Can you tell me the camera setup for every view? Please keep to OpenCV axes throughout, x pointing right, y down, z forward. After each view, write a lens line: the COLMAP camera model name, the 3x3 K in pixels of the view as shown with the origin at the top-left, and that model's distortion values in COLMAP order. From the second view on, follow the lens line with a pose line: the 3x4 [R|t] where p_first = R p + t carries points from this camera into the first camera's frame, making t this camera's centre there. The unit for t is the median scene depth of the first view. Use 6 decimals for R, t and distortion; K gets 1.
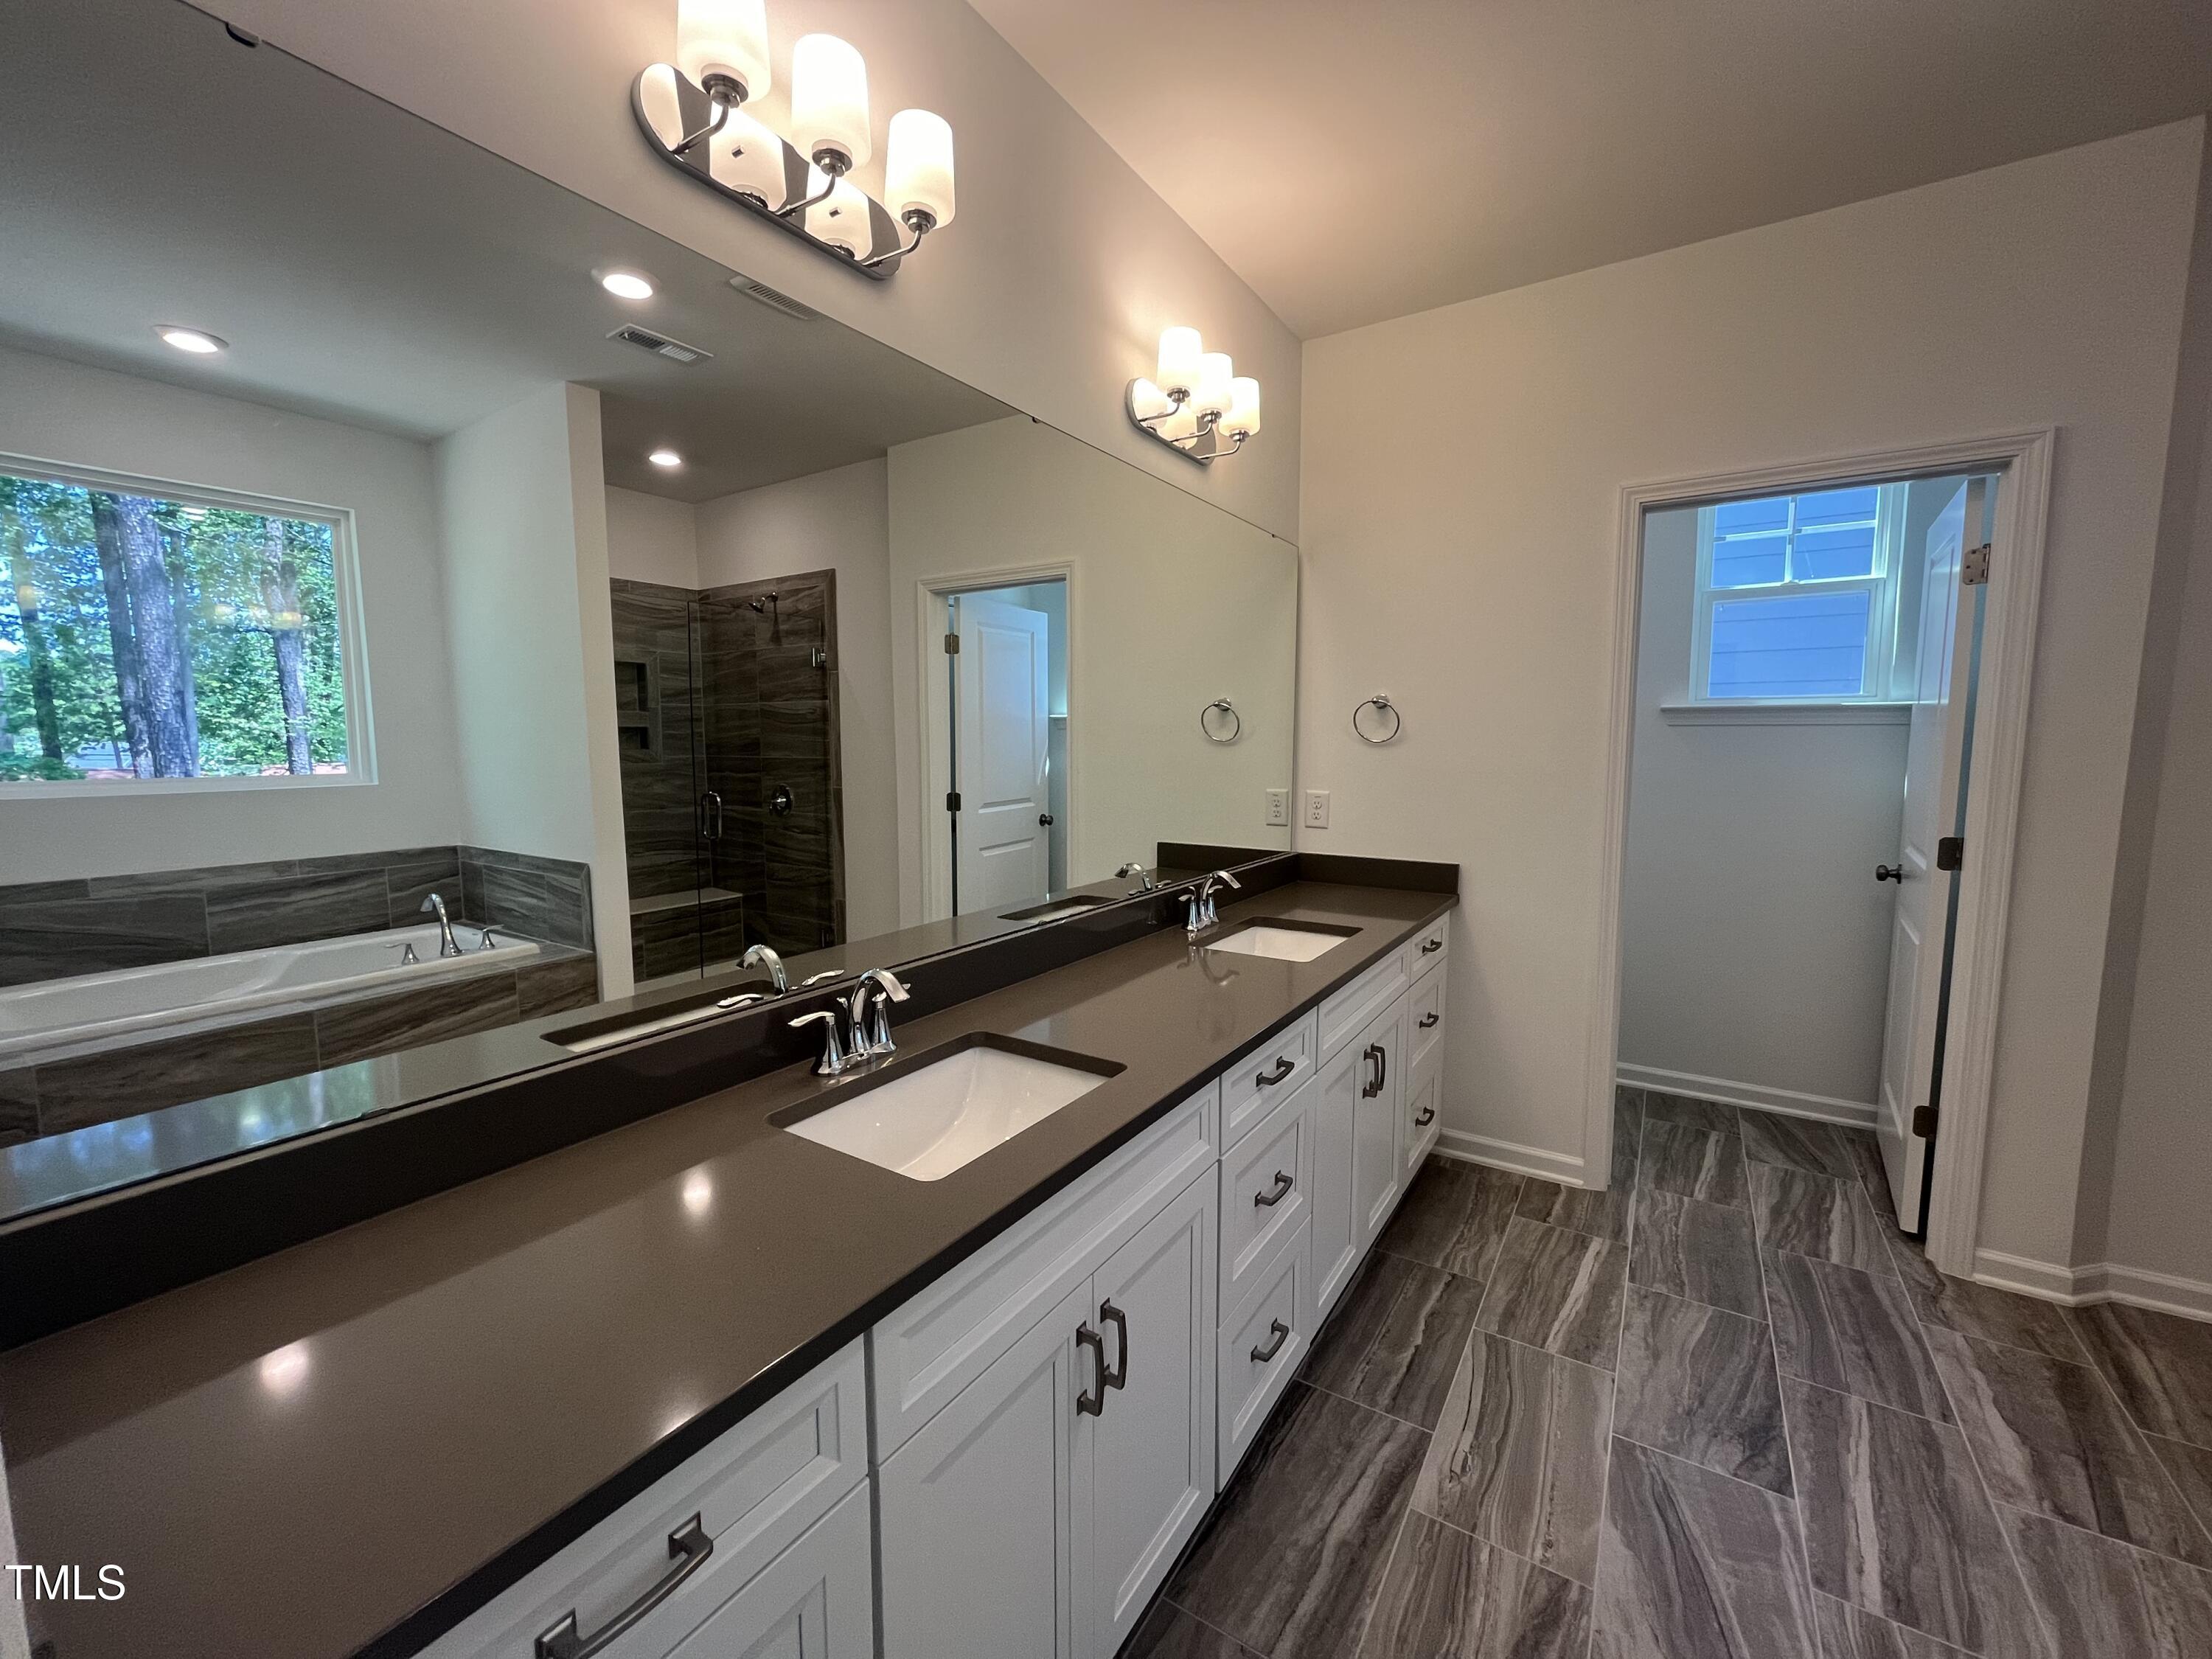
lens RADIAL K [[888.4, 0, 1108.5], [0, 888.4, 830.8], [0, 0, 1]] dist [-0.002008, 0.000085]
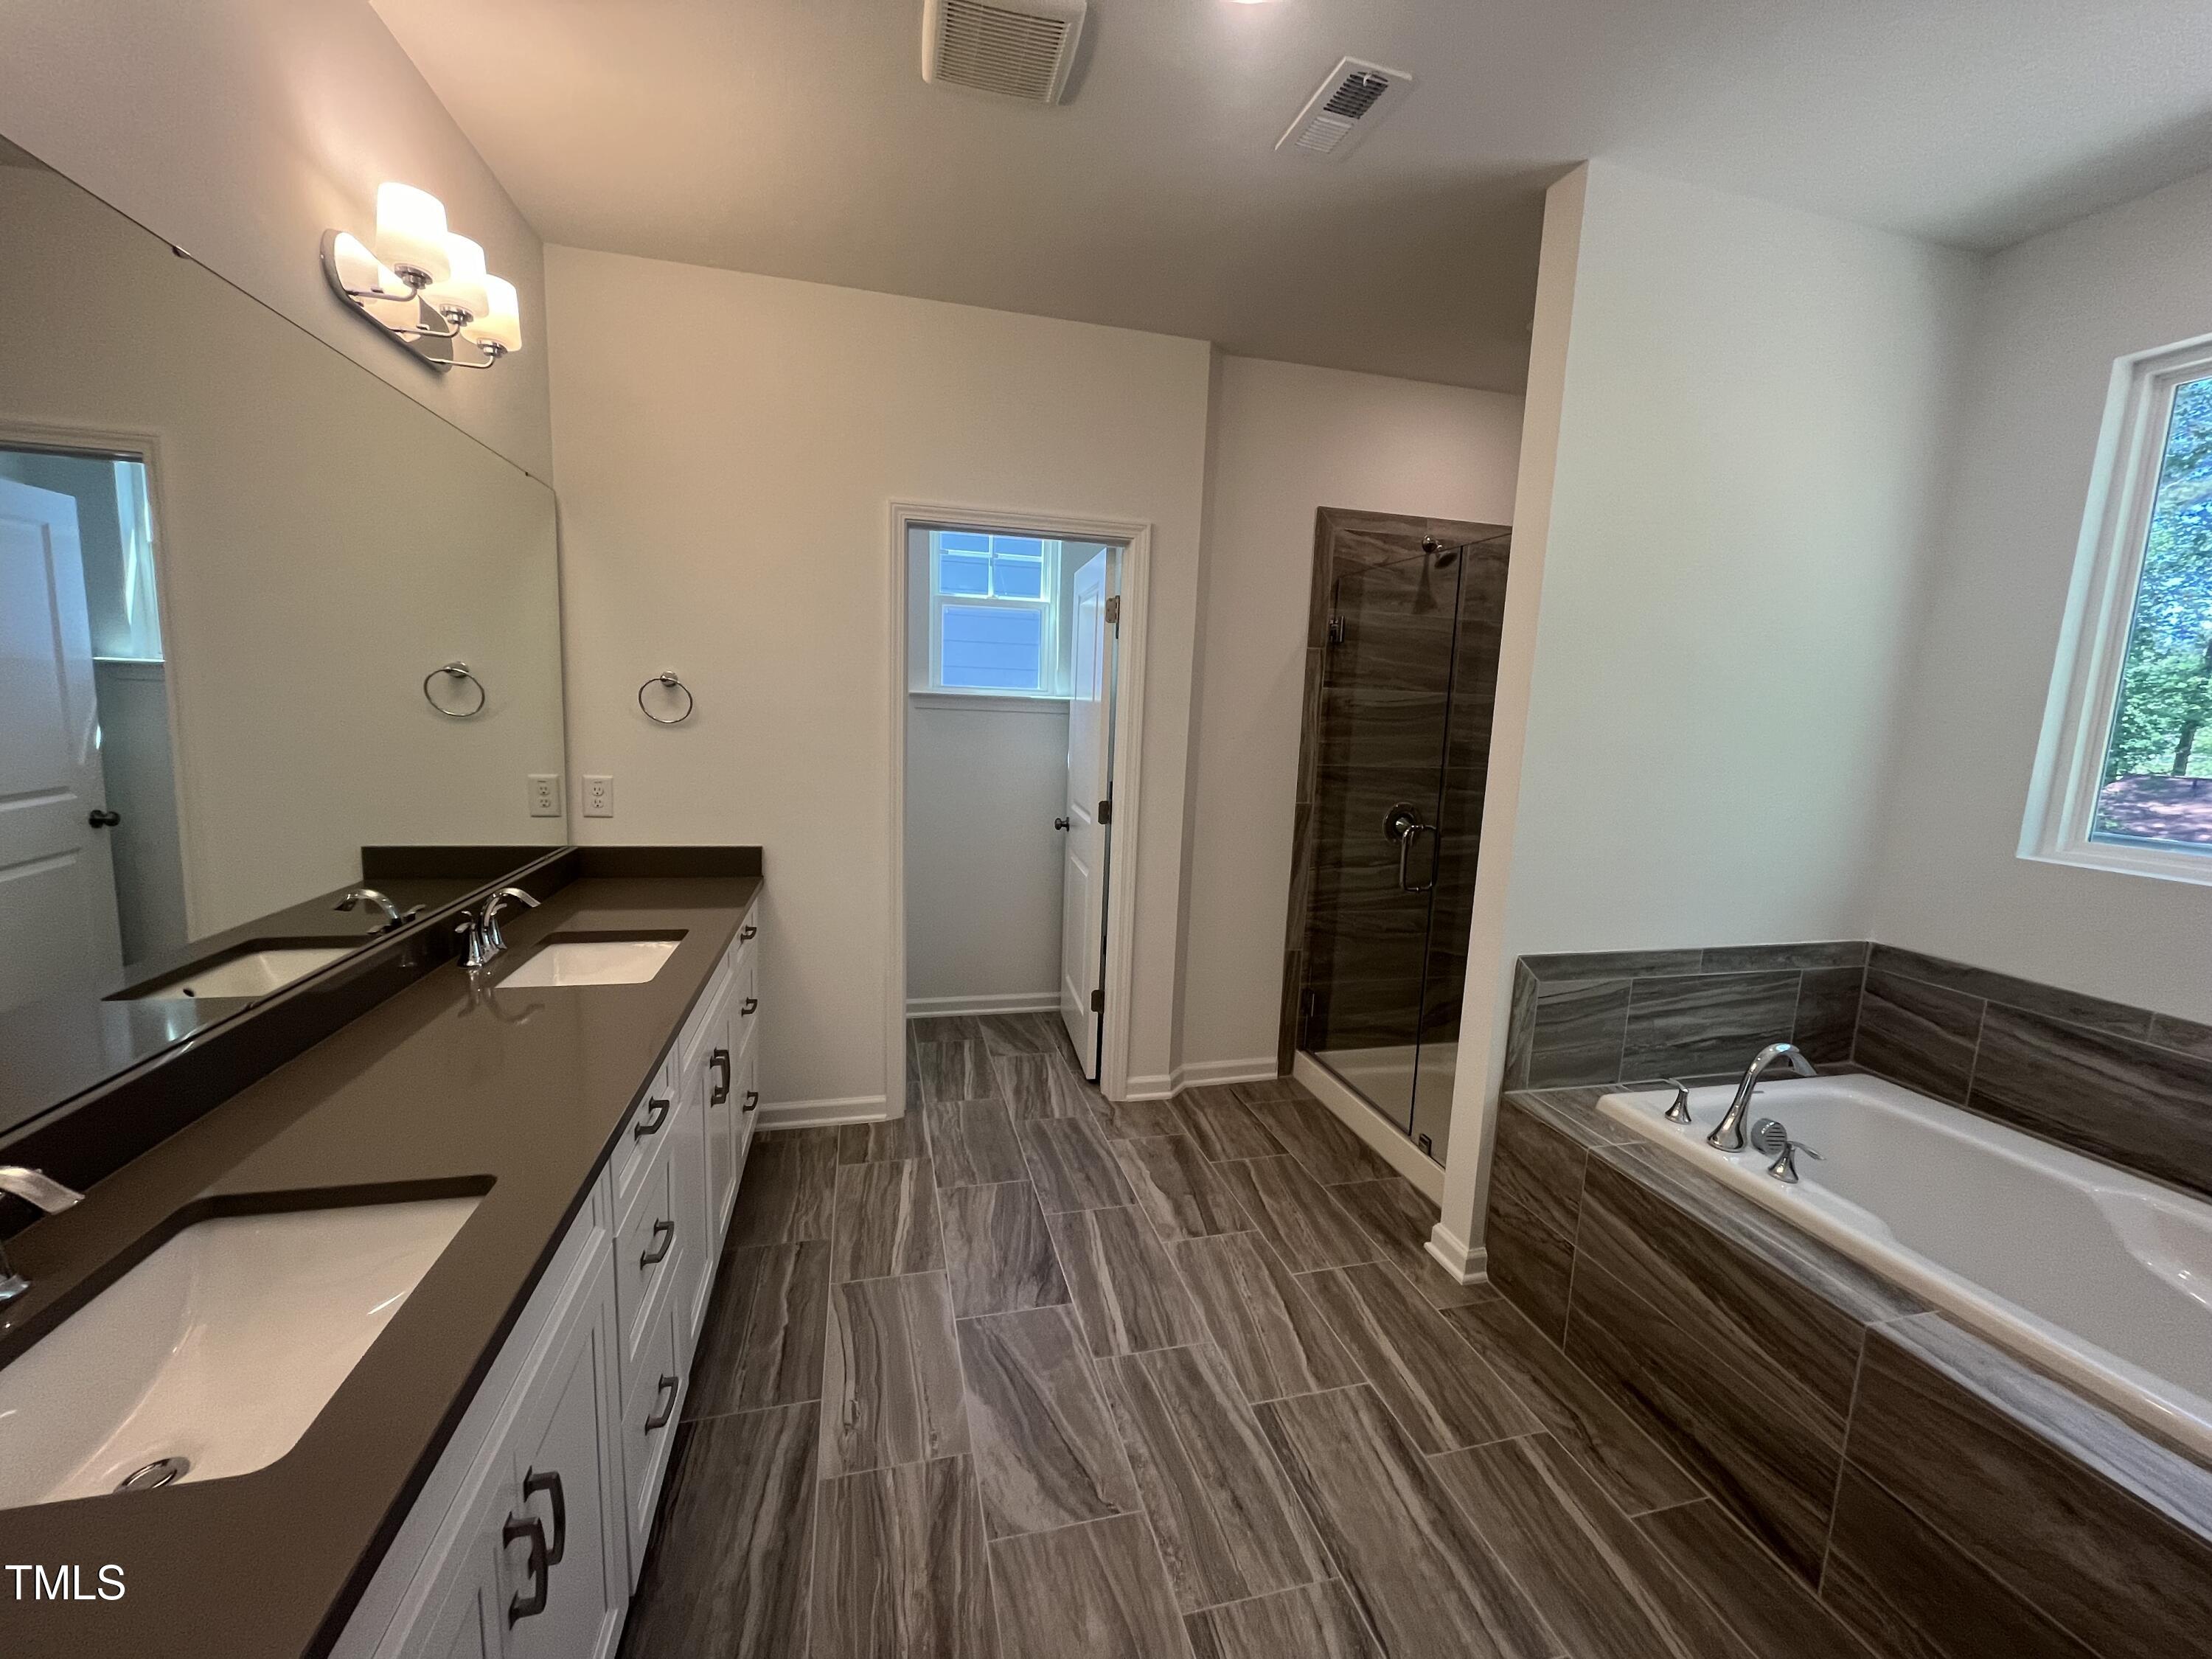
lens RADIAL K [[888.4, 0, 1096.7], [0, 888.4, 827.9], [0, 0, 1]] dist [-0.002008, 0.000085]
pose [[0.676241, -0.075839, 0.732766, -0.110077], [0.035001, 0.996871, 0.070872, -0.052574], [-0.735849, -0.022279, 0.676780, 0.046123]]
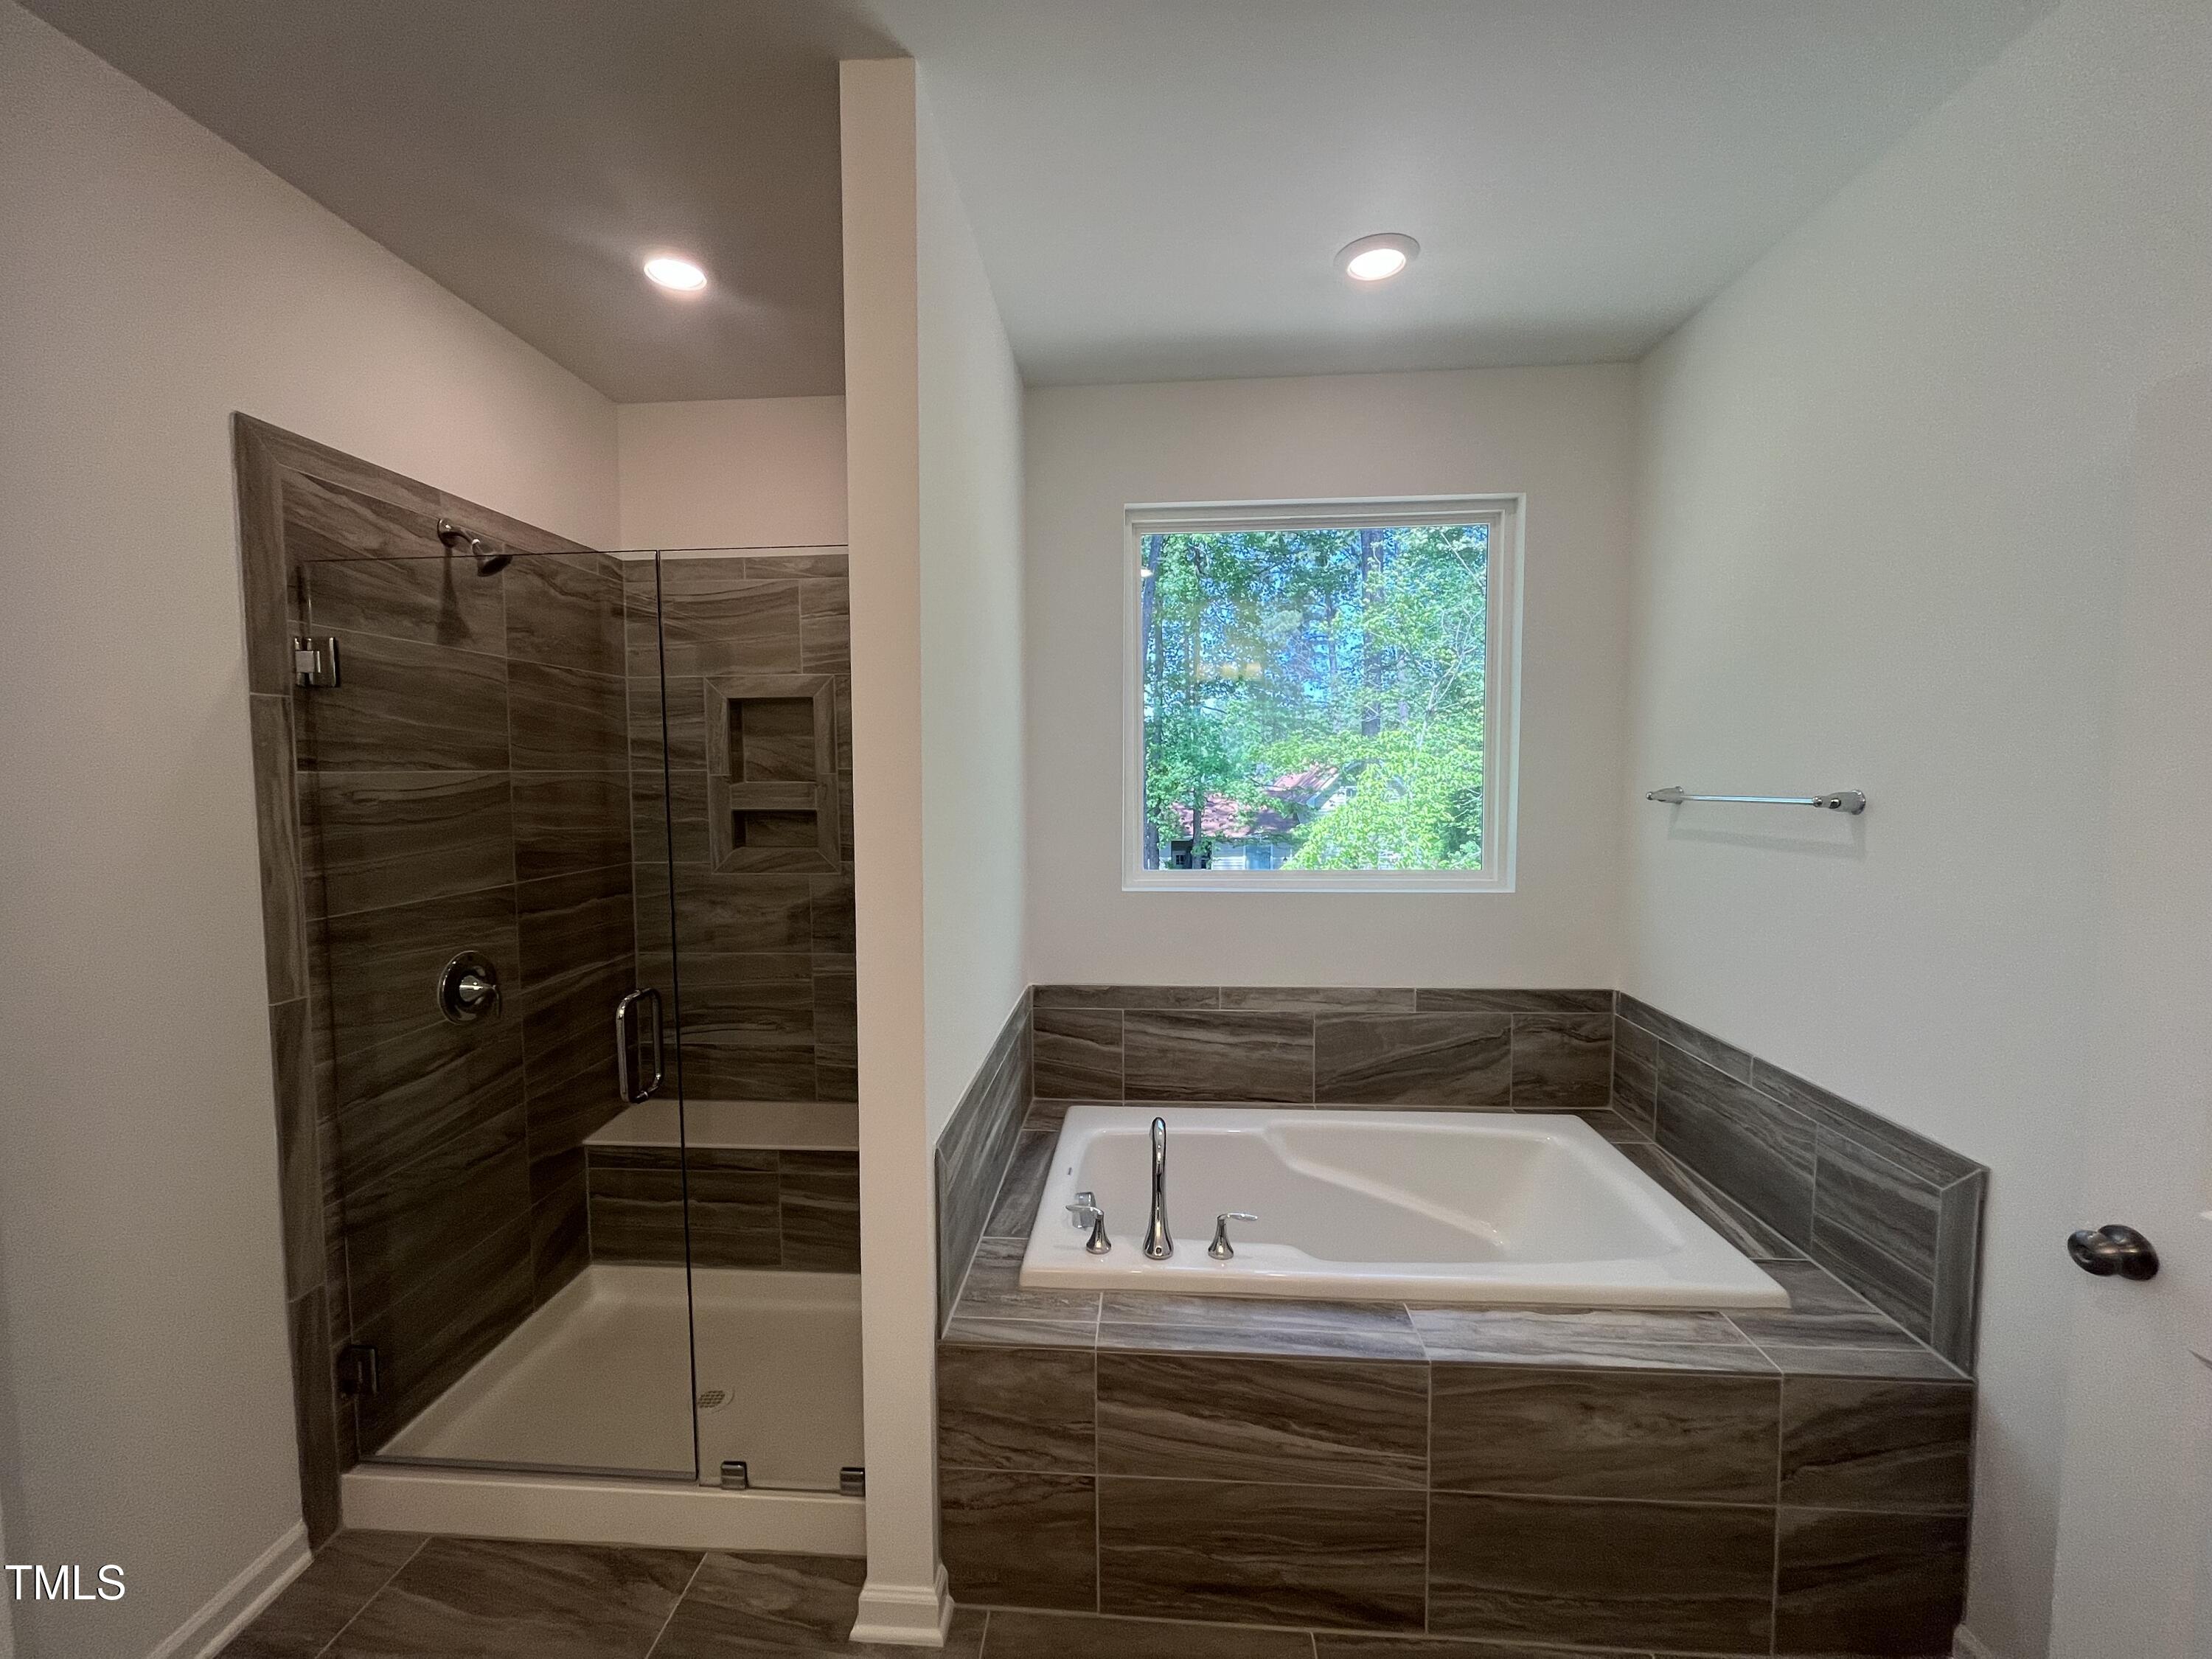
lens RADIAL K [[888.4, 0, 1102.7], [0, 888.4, 826.6], [0, 0, 1]] dist [-0.002008, 0.000085]
pose [[-0.488187, -0.050976, 0.871249, 0.270380], [0.096394, 0.989035, 0.111881, -0.144949], [-0.867400, 0.138602, -0.477920, 0.577801]]
